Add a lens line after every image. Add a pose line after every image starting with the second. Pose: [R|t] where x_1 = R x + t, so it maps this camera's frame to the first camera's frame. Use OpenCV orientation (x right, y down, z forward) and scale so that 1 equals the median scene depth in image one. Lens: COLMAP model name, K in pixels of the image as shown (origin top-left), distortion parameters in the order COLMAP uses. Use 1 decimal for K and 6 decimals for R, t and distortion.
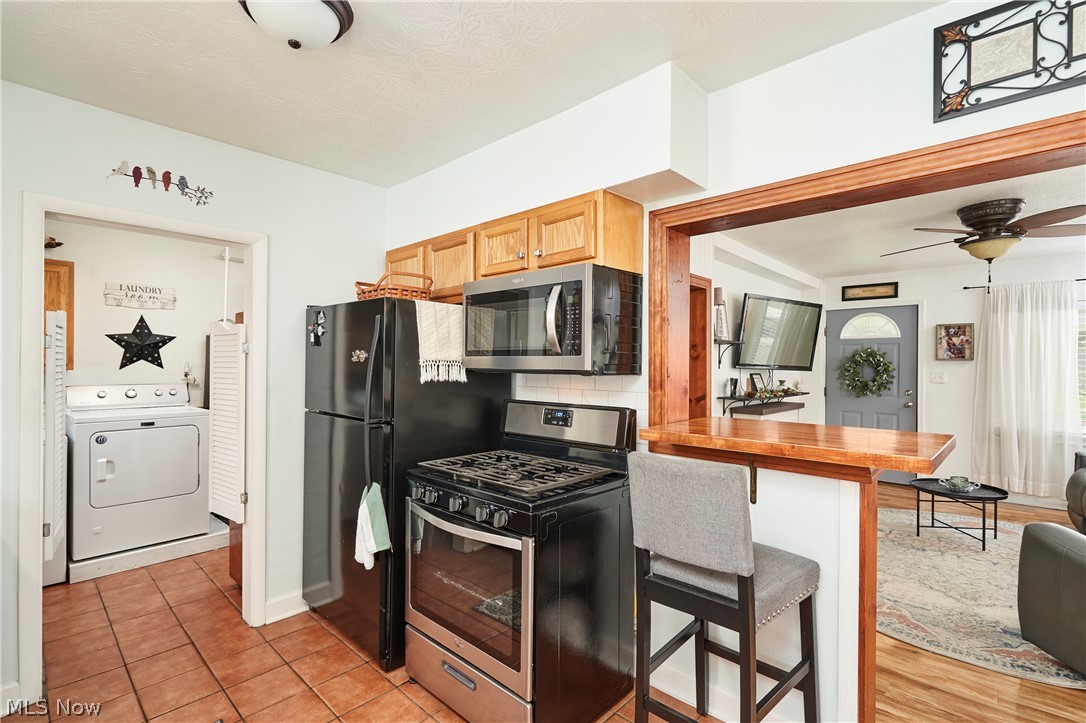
lens RADIAL K [[501.6, 0, 543.0], [0, 501.6, 361.5], [0, 0, 1]] dist [0.000292, 0.000009]
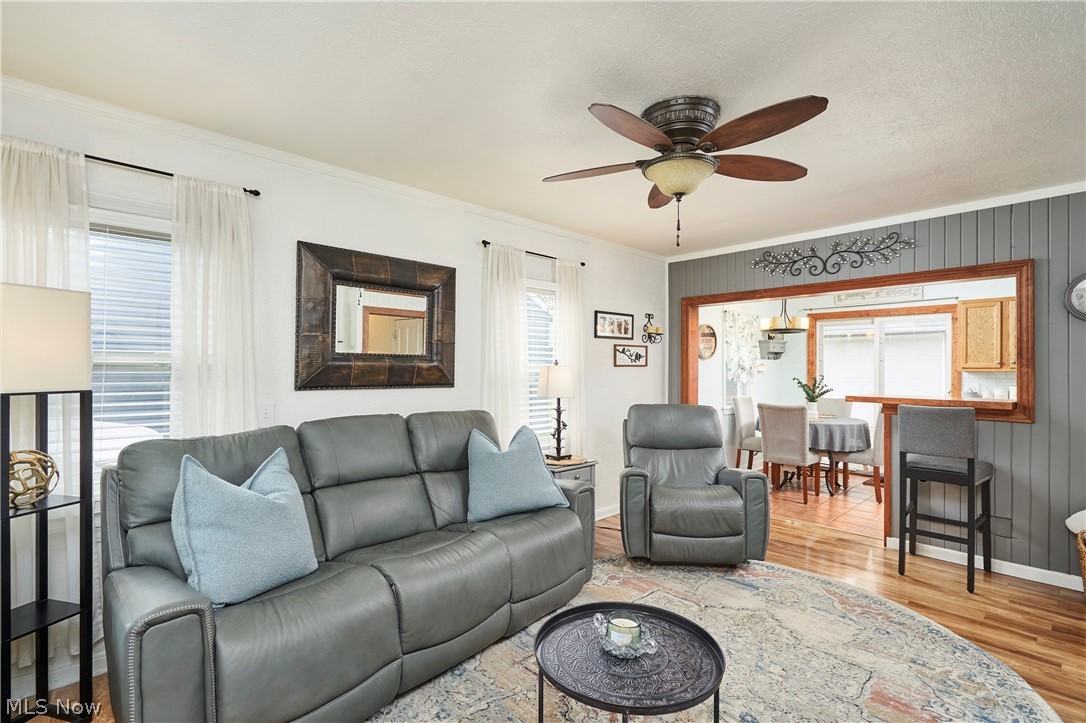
lens RADIAL K [[489.9, 0, 543.0], [0, 489.9, 361.5], [0, 0, 1]] dist [0.001255, 0.000171]
pose [[-0.996580, -0.005704, 0.082441, 0.703411], [-0.006054, 0.999974, -0.003997, 0.007680], [-0.082416, -0.004482, -0.996588, 1.158078]]
